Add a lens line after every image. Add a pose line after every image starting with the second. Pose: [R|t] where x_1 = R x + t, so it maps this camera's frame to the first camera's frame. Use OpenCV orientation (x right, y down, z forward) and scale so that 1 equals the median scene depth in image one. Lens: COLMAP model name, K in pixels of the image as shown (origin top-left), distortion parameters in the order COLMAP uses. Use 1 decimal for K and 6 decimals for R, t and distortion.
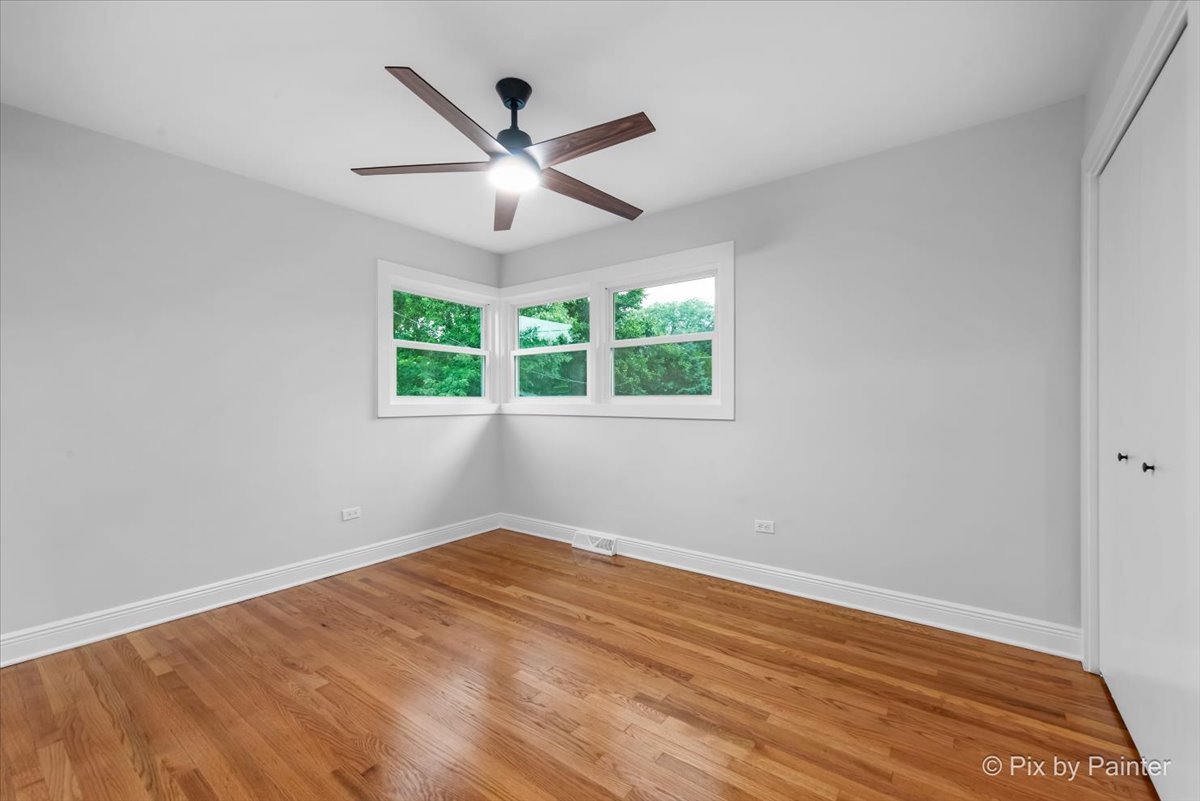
lens RADIAL K [[480.0, 0, 607.1], [0, 480.0, 400.8], [0, 0, 1]] dist [0.011012, -0.000330]
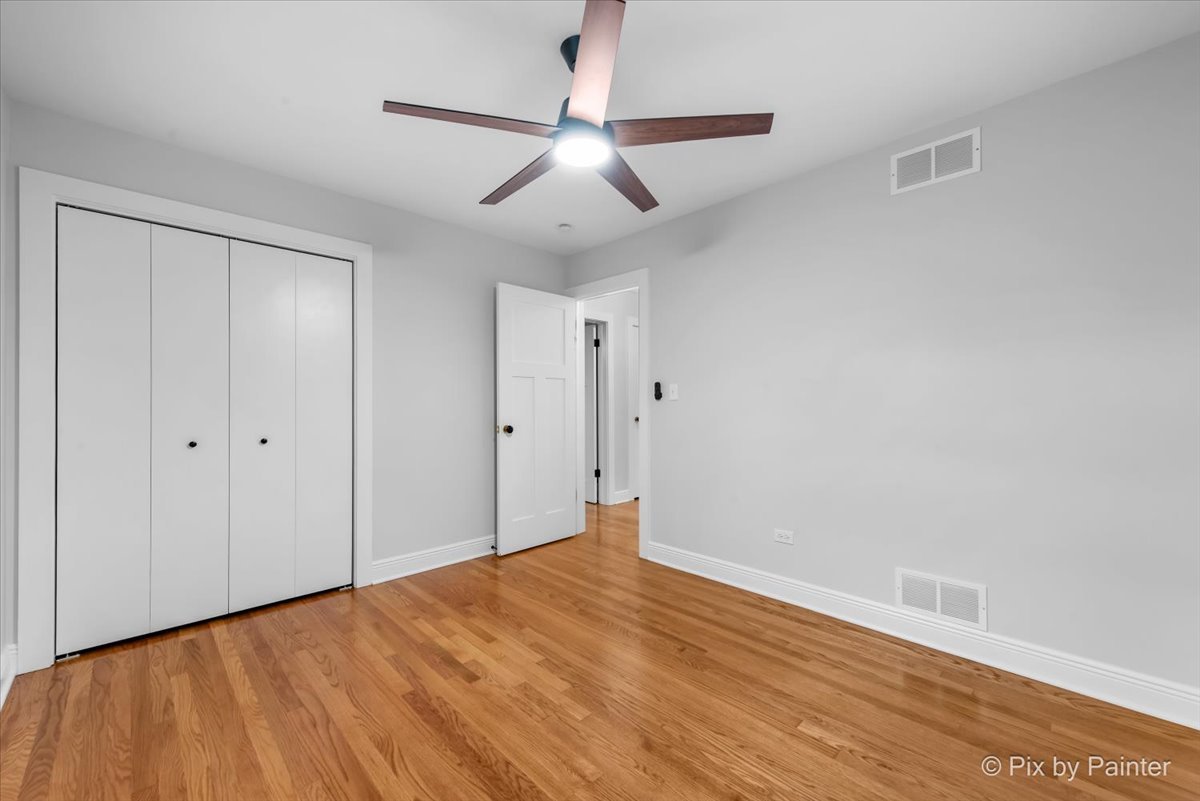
lens RADIAL K [[480.0, 0, 607.1], [0, 480.0, 400.8], [0, 0, 1]] dist [0.011012, -0.000330]
pose [[-0.988438, 0.008700, 0.151374, -0.397408], [0.007252, 0.999923, -0.010113, 0.004187], [-0.151450, -0.008898, -0.988425, 2.030628]]
